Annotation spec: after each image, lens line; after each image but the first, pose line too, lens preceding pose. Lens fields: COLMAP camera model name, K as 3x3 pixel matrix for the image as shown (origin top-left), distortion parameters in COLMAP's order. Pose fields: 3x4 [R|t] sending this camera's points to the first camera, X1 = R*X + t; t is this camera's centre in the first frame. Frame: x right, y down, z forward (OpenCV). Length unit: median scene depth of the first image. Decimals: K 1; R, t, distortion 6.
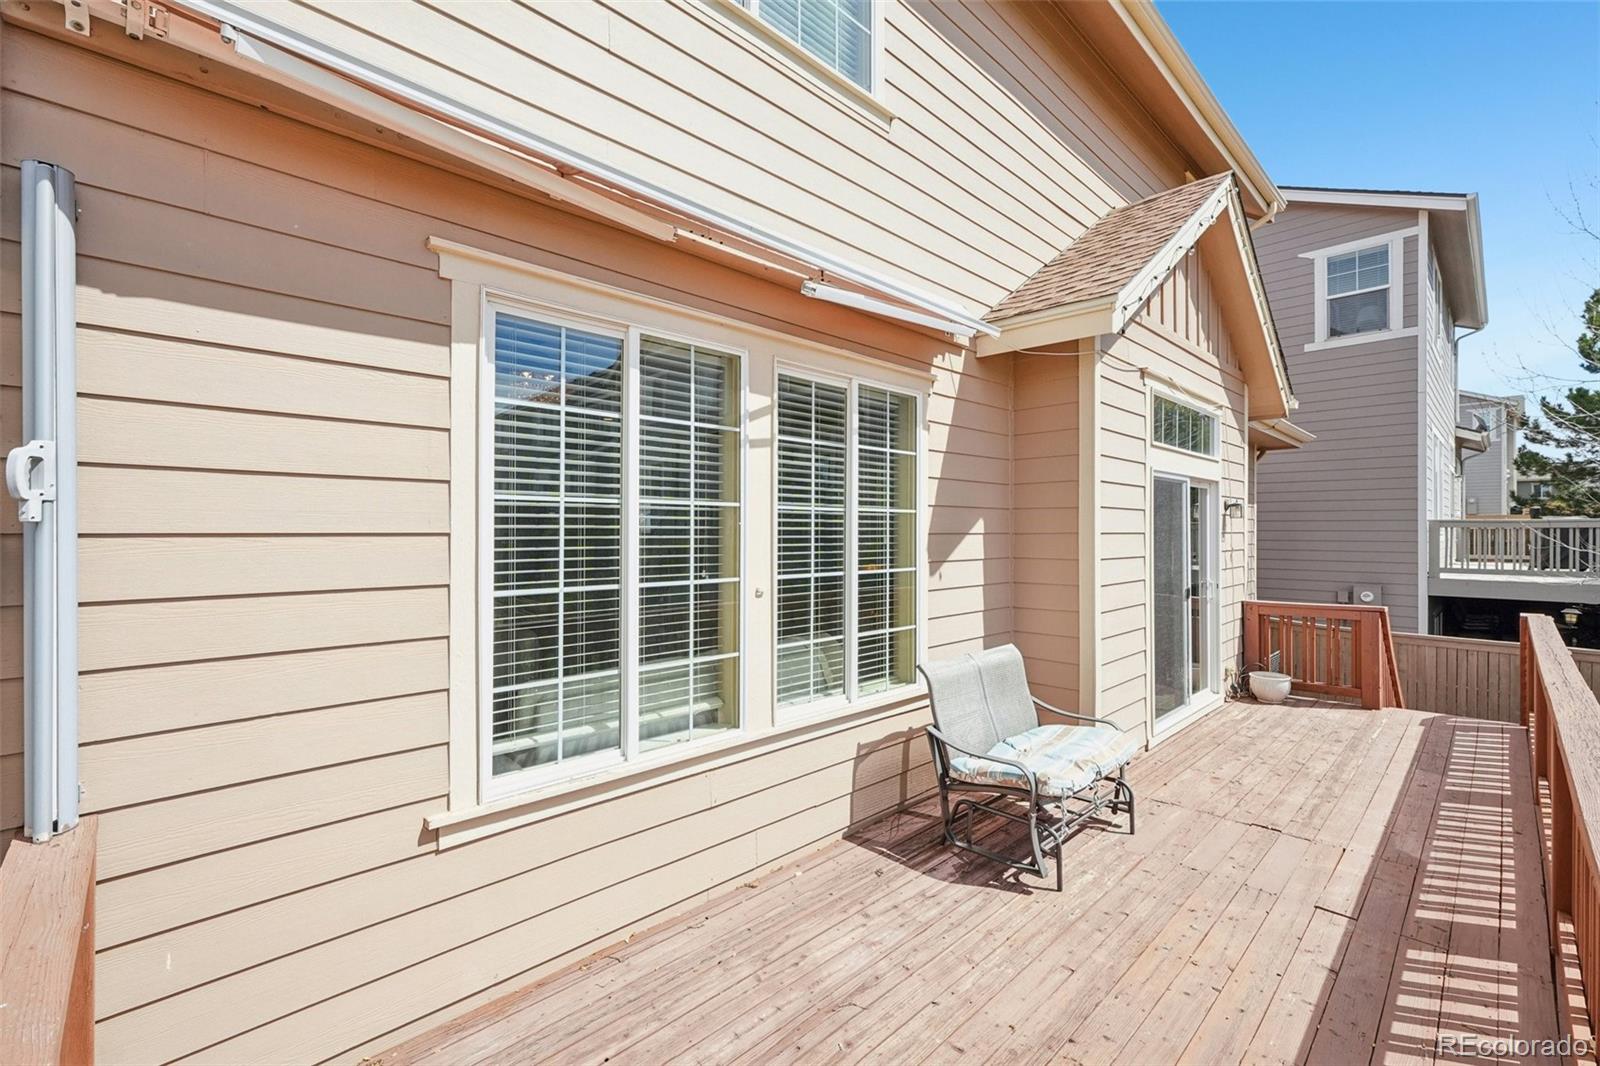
lens RADIAL K [[689.2, 0, 801.3], [0, 689.2, 528.0], [0, 0, 1]] dist [-0.001406, 0.001867]
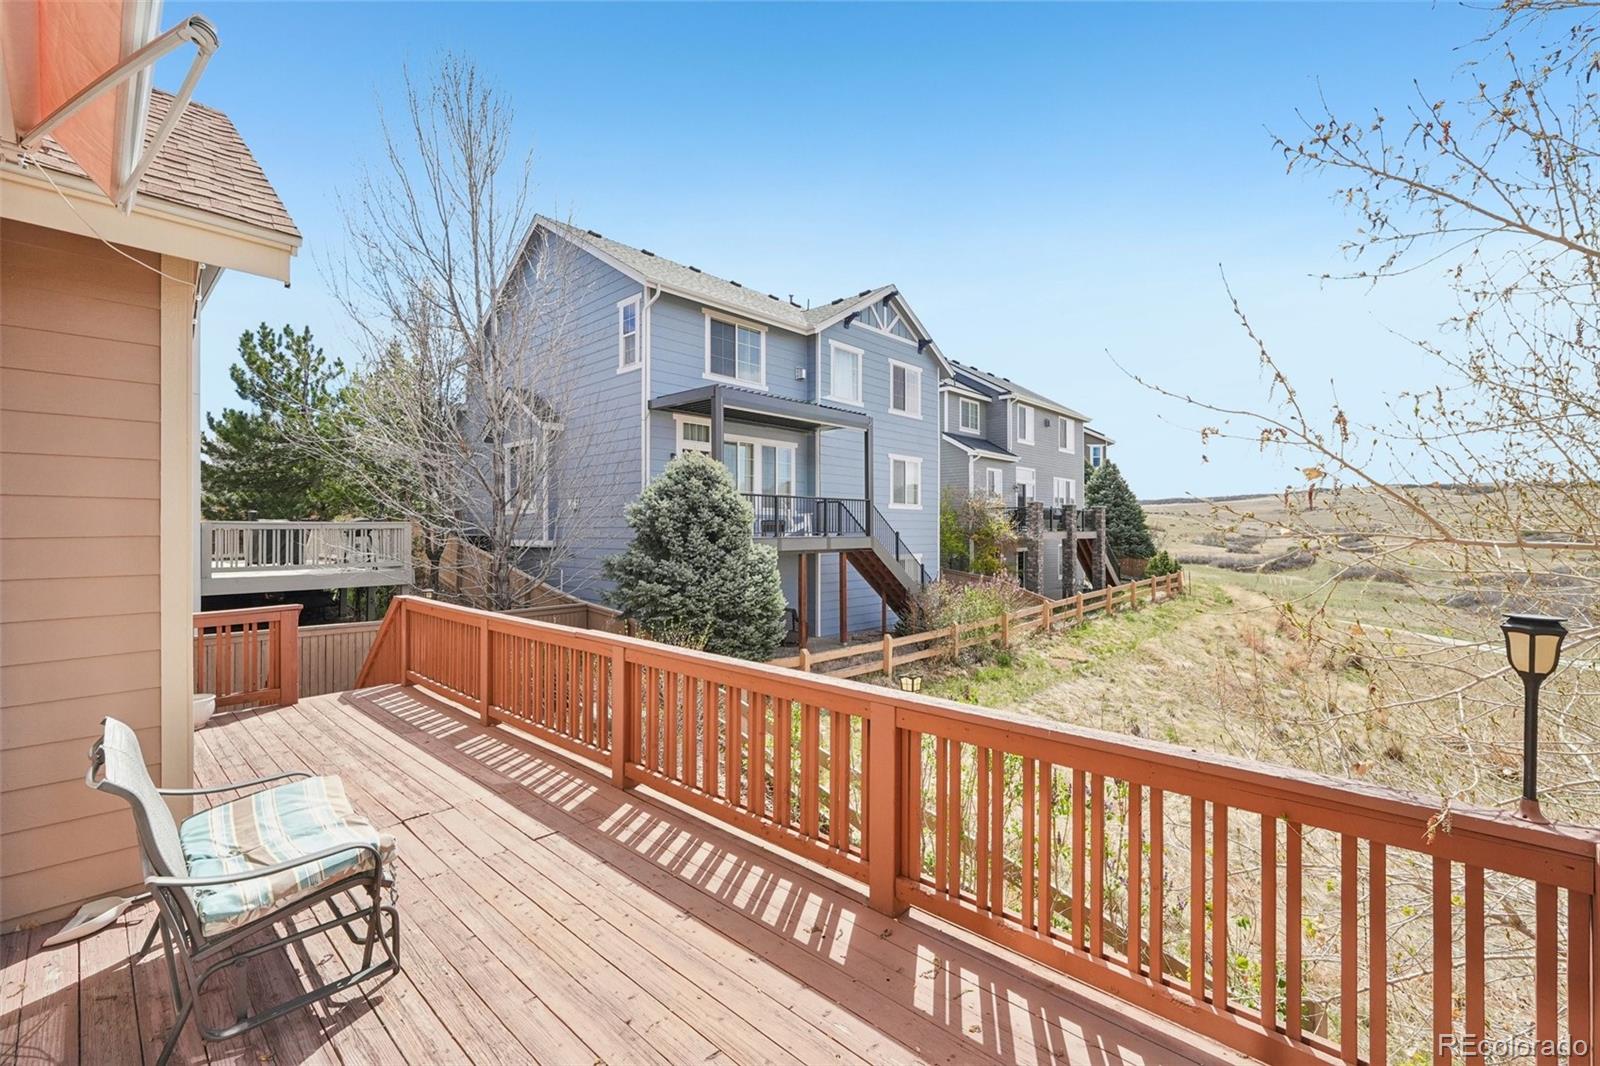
lens RADIAL K [[689.2, 0, 800.3], [0, 689.2, 529.9], [0, 0, 1]] dist [-0.001406, 0.001867]
pose [[-0.053902, -0.001380, 0.998545, -0.393348], [0.001687, 0.999997, 0.001473, 0.001637], [-0.998545, 0.001764, -0.053900, 0.478084]]
